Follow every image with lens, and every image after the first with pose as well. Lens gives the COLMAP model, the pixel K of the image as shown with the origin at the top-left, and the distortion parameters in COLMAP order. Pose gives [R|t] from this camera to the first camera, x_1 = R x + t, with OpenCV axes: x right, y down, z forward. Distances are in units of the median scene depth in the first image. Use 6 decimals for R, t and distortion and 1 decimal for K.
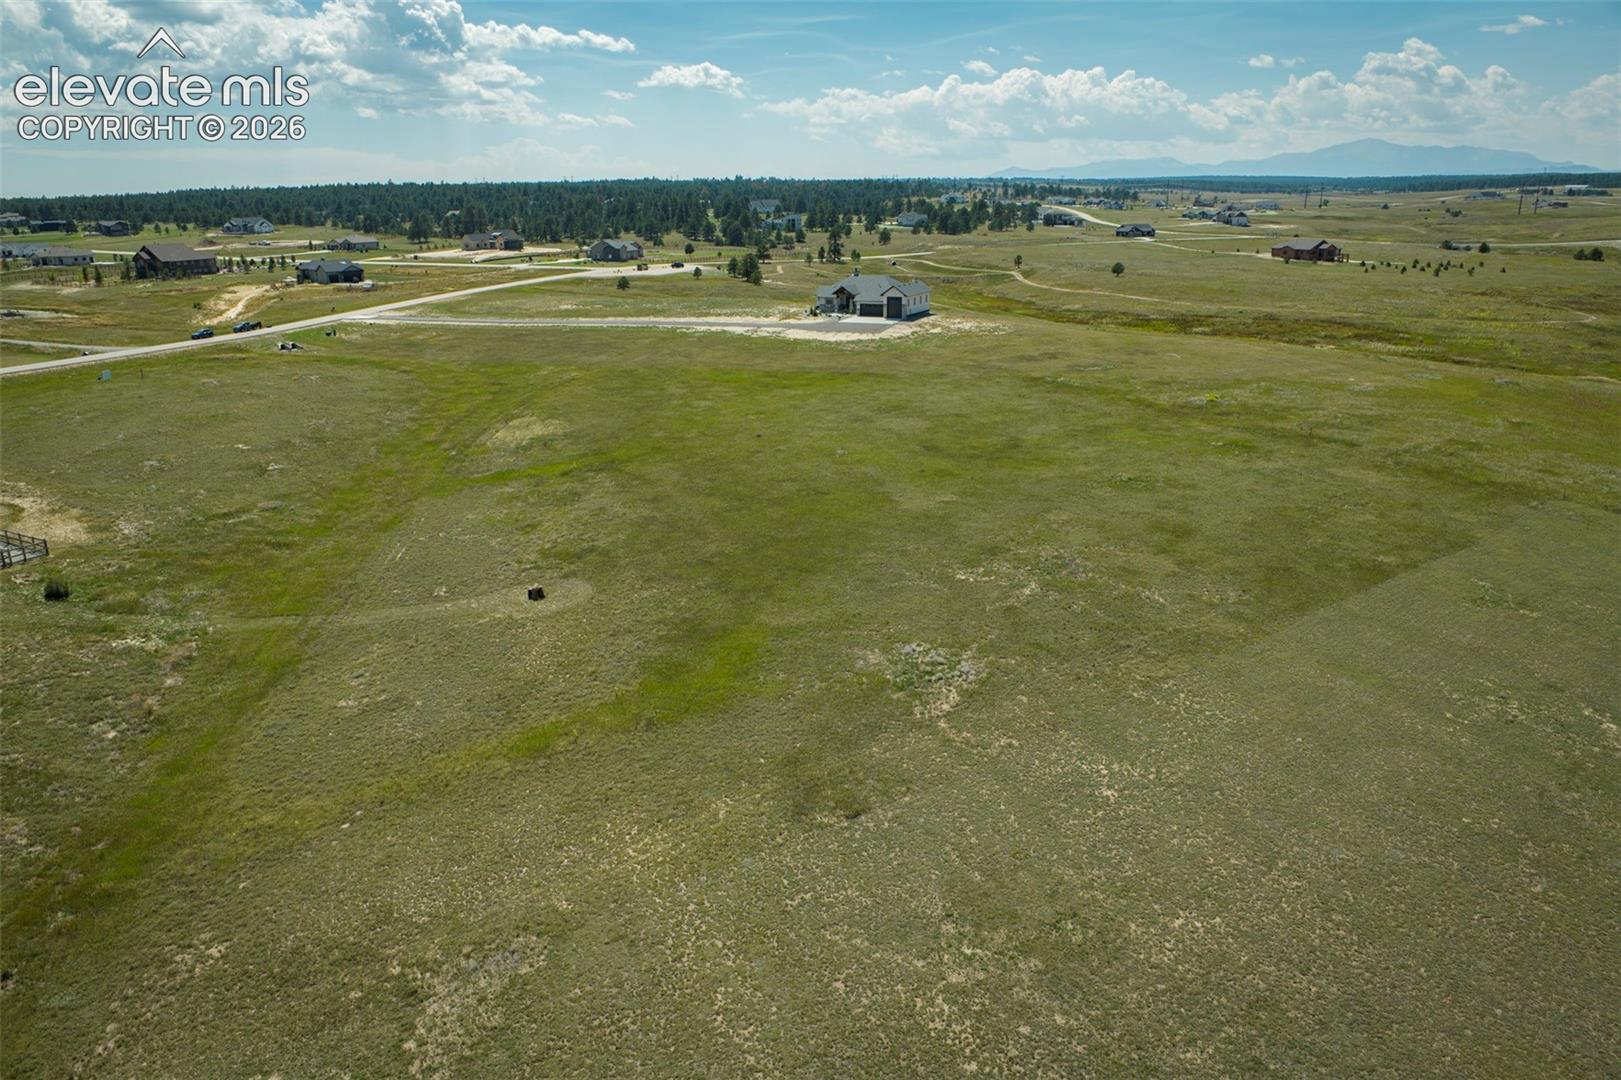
lens RADIAL K [[1117.4, 0, 808.7], [0, 1117.4, 531.7], [0, 0, 1]] dist [-0.047704, 0.008989]
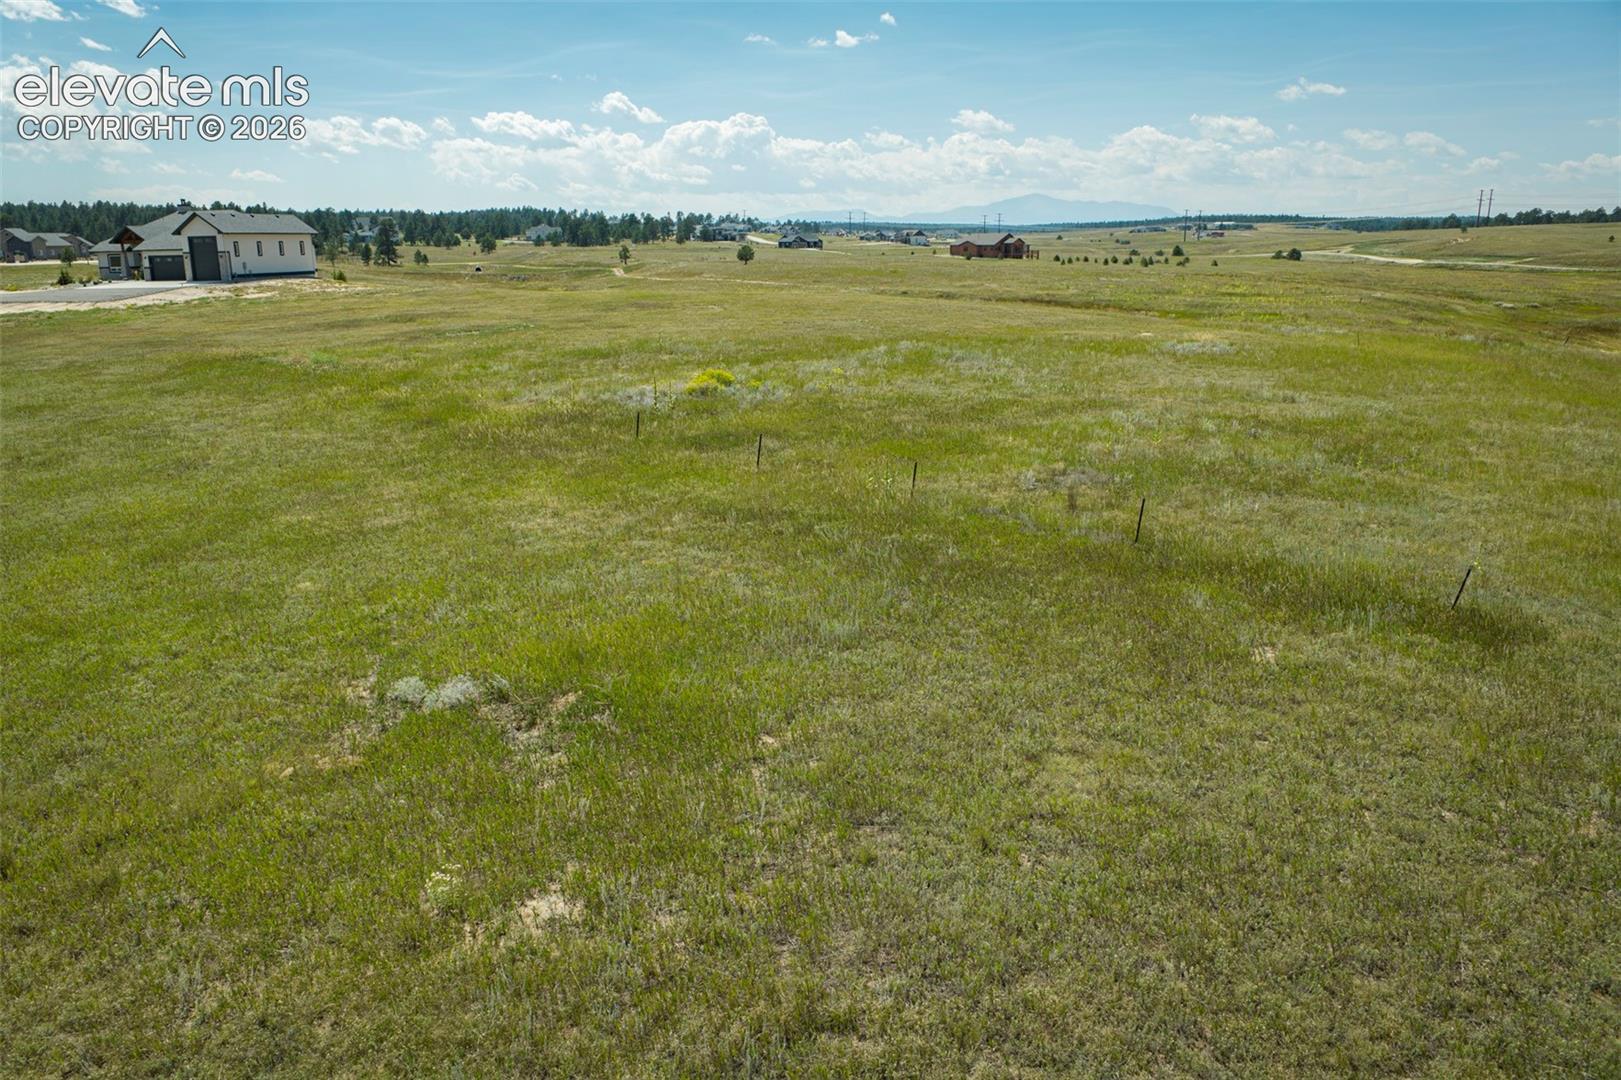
lens RADIAL K [[1117.4, 0, 808.7], [0, 1117.4, 531.7], [0, 0, 1]] dist [-0.047704, 0.008989]
pose [[0.967416, -0.056794, 0.246741, 0.178487], [0.067338, 0.997134, -0.034500, -0.042033], [-0.244074, 0.049991, 0.968467, 0.414593]]
